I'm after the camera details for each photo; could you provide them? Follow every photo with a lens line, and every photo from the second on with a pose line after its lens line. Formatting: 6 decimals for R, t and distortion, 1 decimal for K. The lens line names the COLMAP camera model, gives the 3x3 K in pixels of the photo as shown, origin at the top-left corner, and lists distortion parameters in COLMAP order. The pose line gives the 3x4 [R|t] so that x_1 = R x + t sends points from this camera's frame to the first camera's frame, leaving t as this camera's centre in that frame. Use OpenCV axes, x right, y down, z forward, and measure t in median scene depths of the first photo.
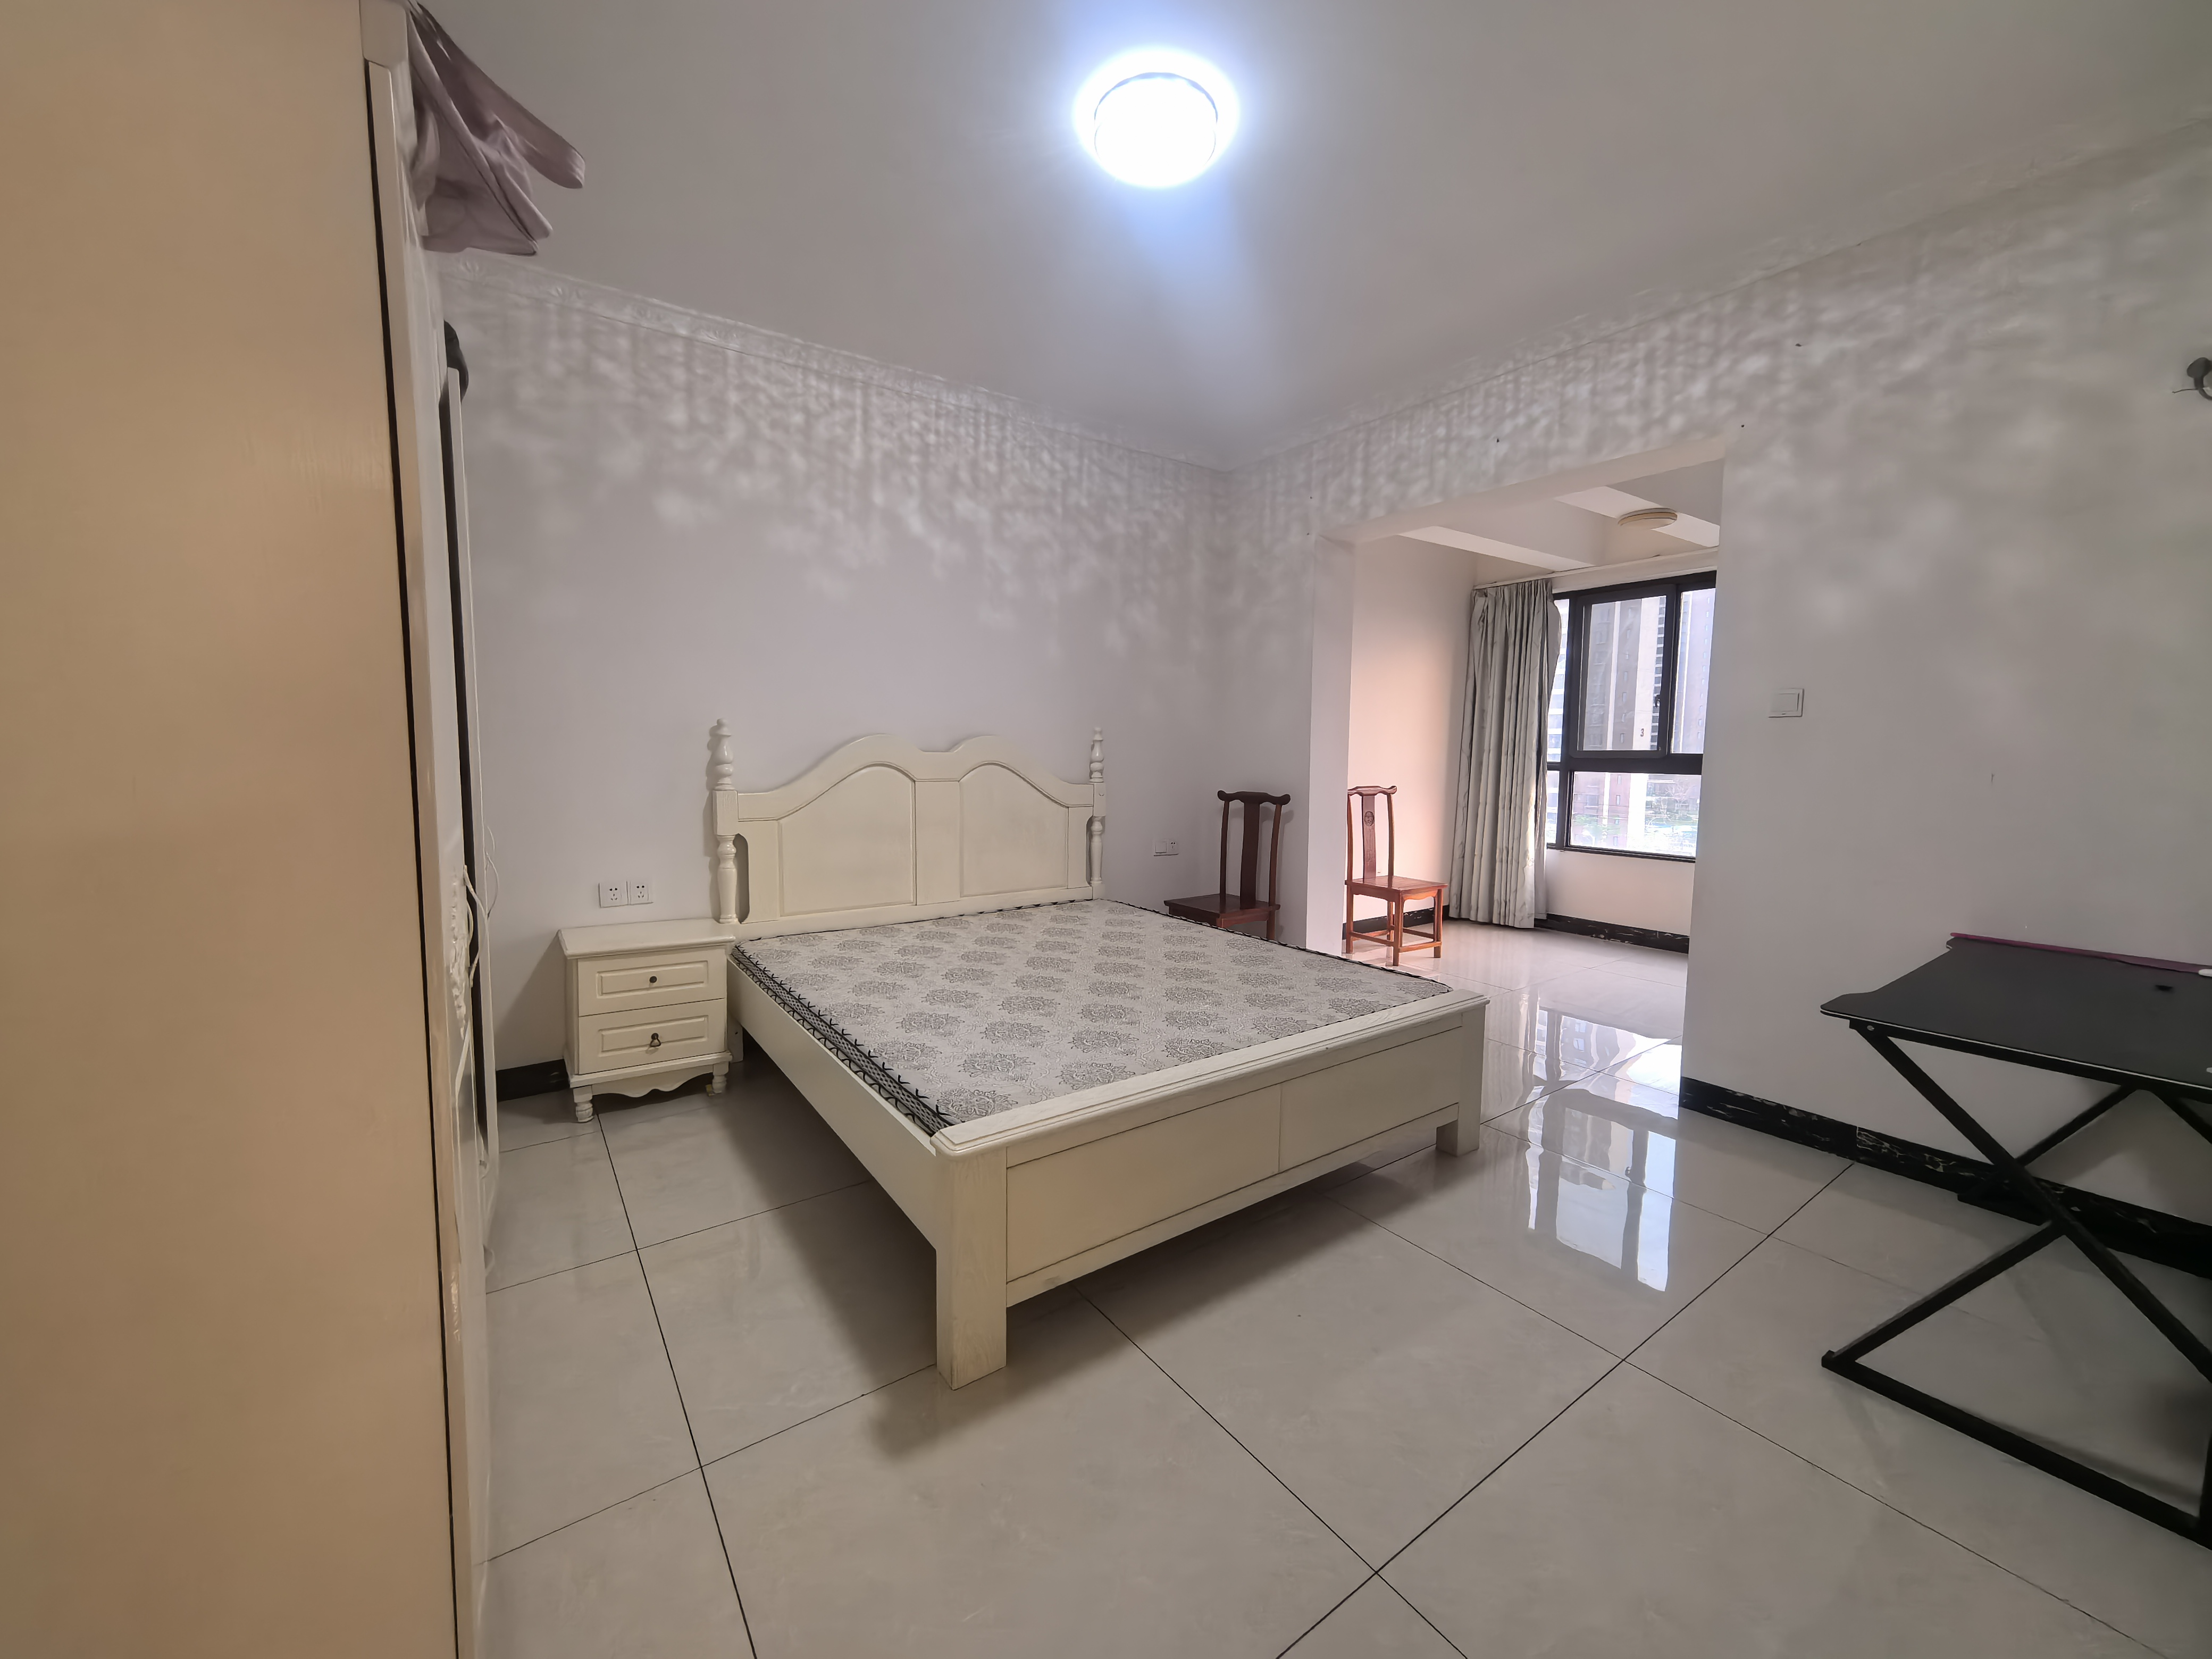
lens RADIAL K [[866.5, 0, 1107.5], [0, 866.5, 822.6], [0, 0, 1]] dist [0.011965, -0.000649]
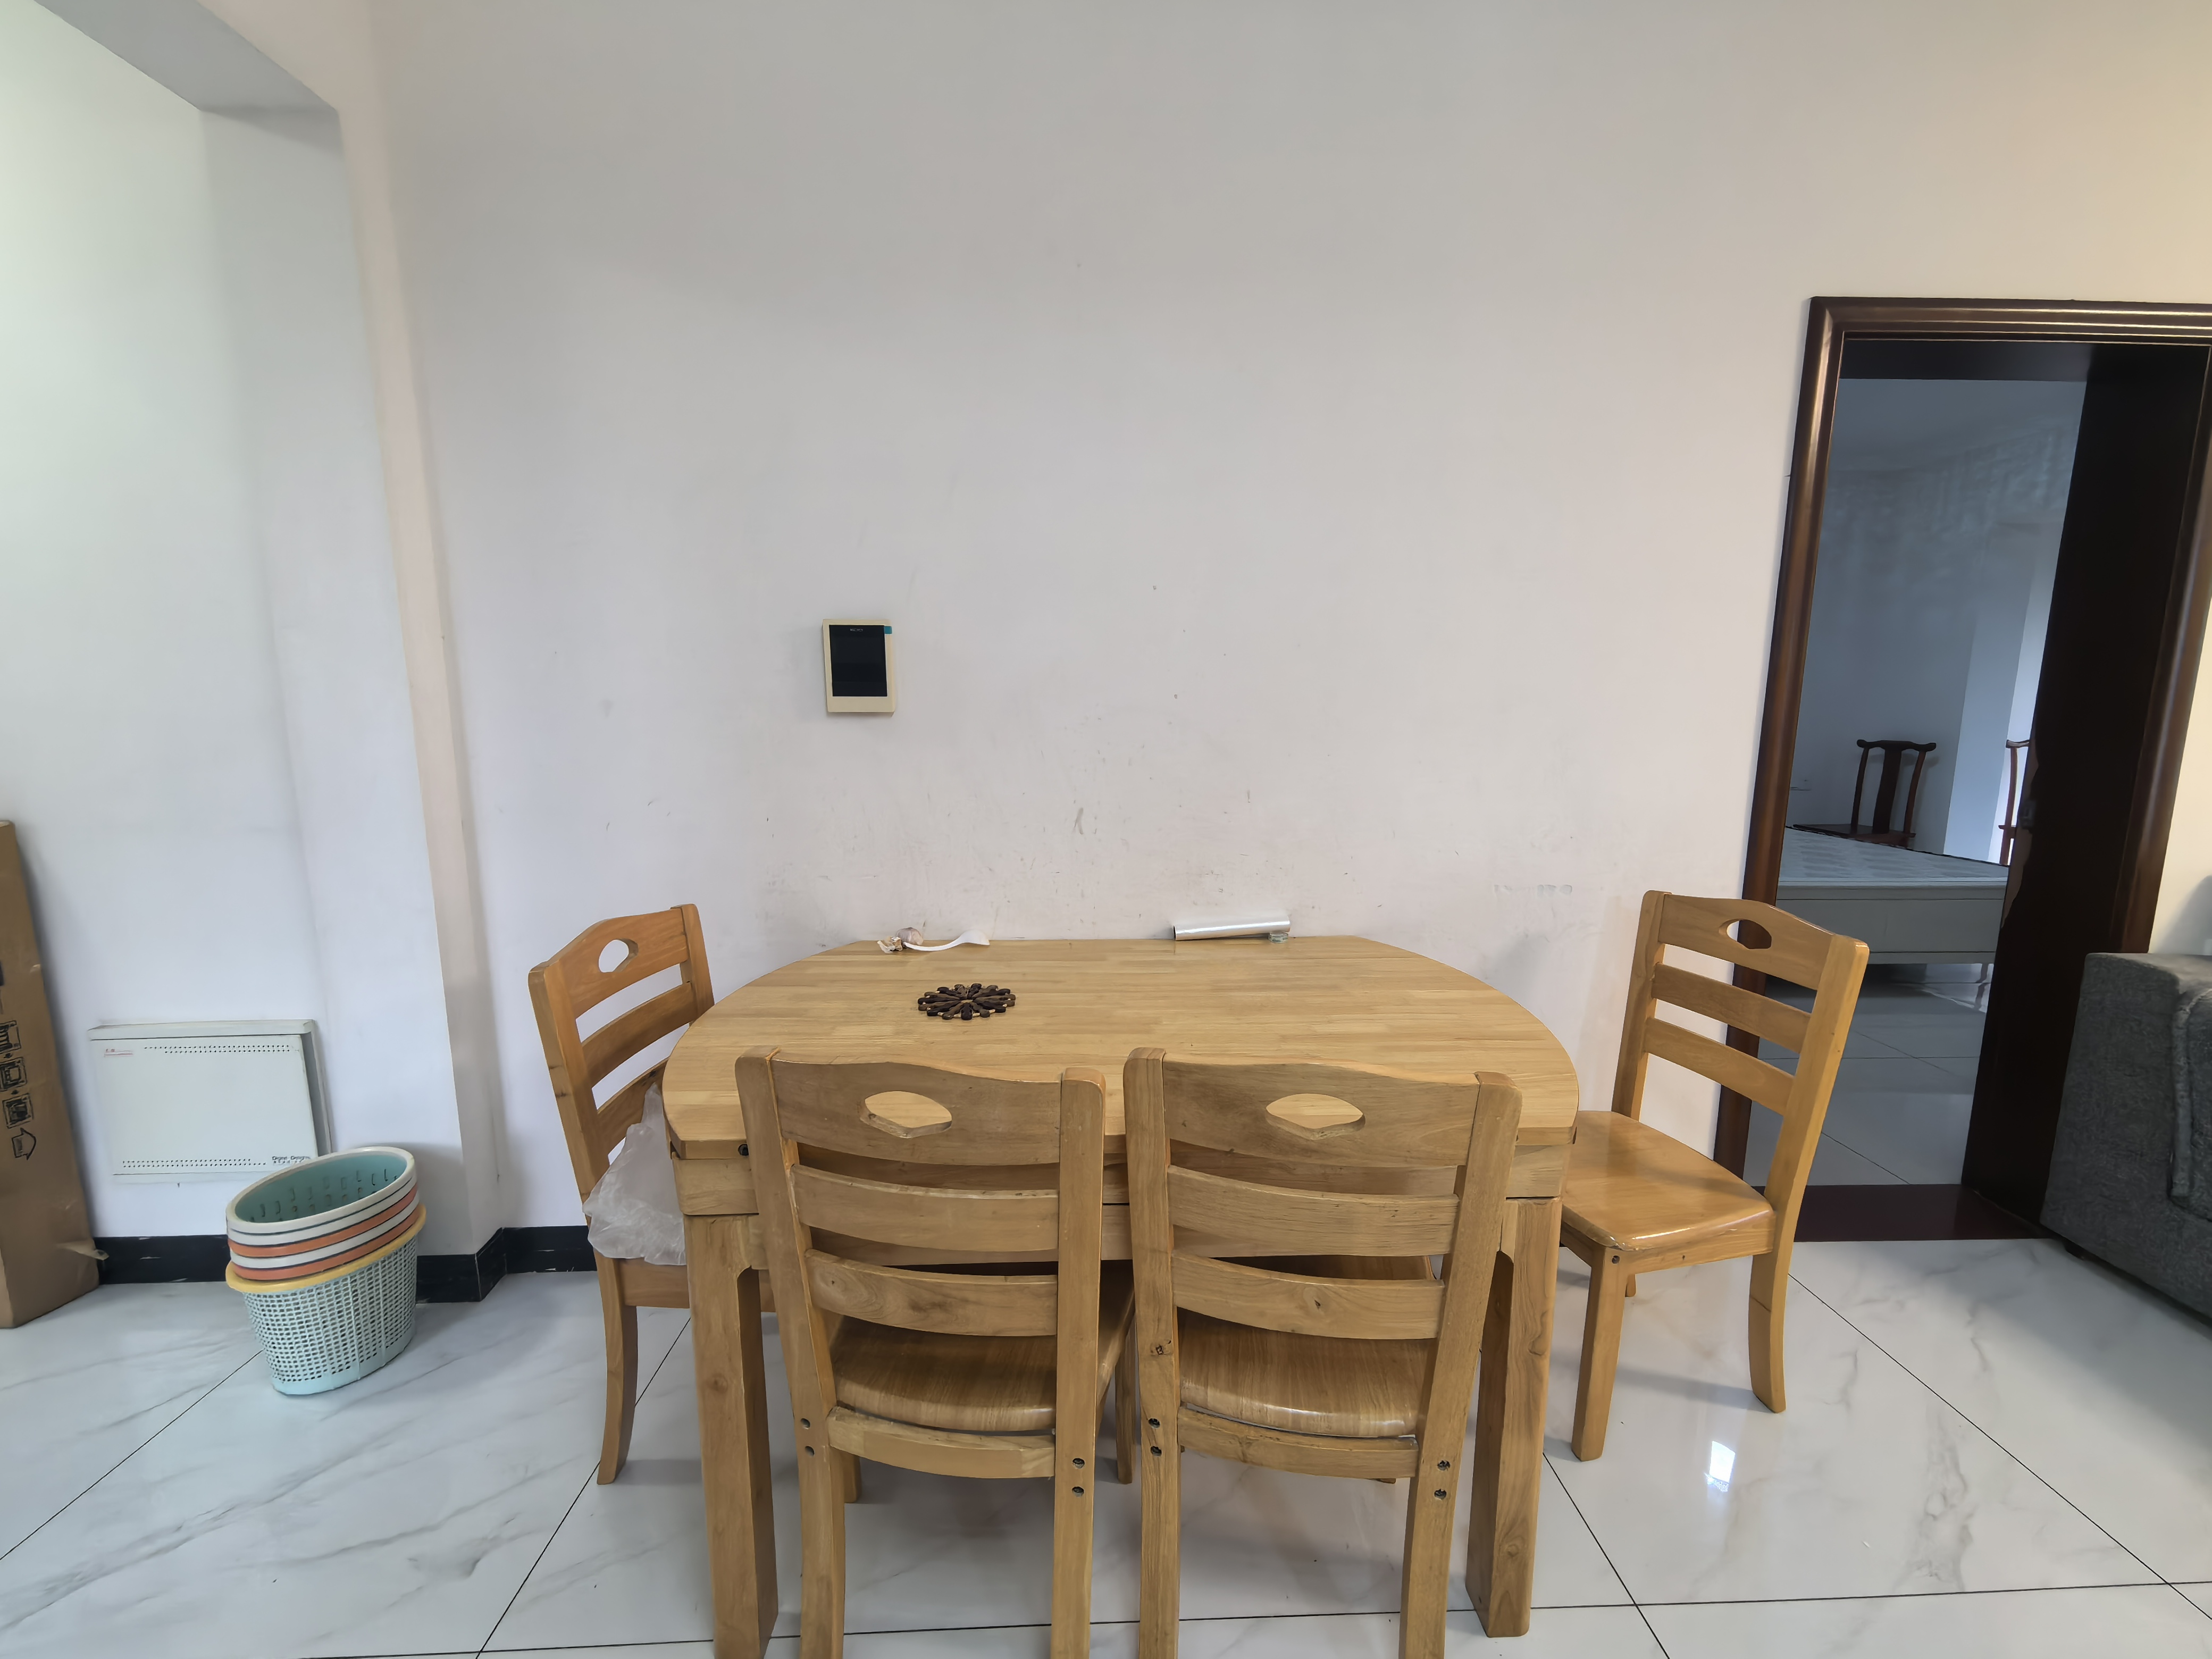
lens RADIAL K [[866.5, 0, 1117.1], [0, 866.5, 834.8], [0, 0, 1]] dist [0.011965, -0.000649]
pose [[0.844991, 0.077220, -0.529176, -0.098005], [-0.050700, 0.996630, 0.064476, 0.073287], [0.532372, -0.027652, 0.846059, -0.636952]]
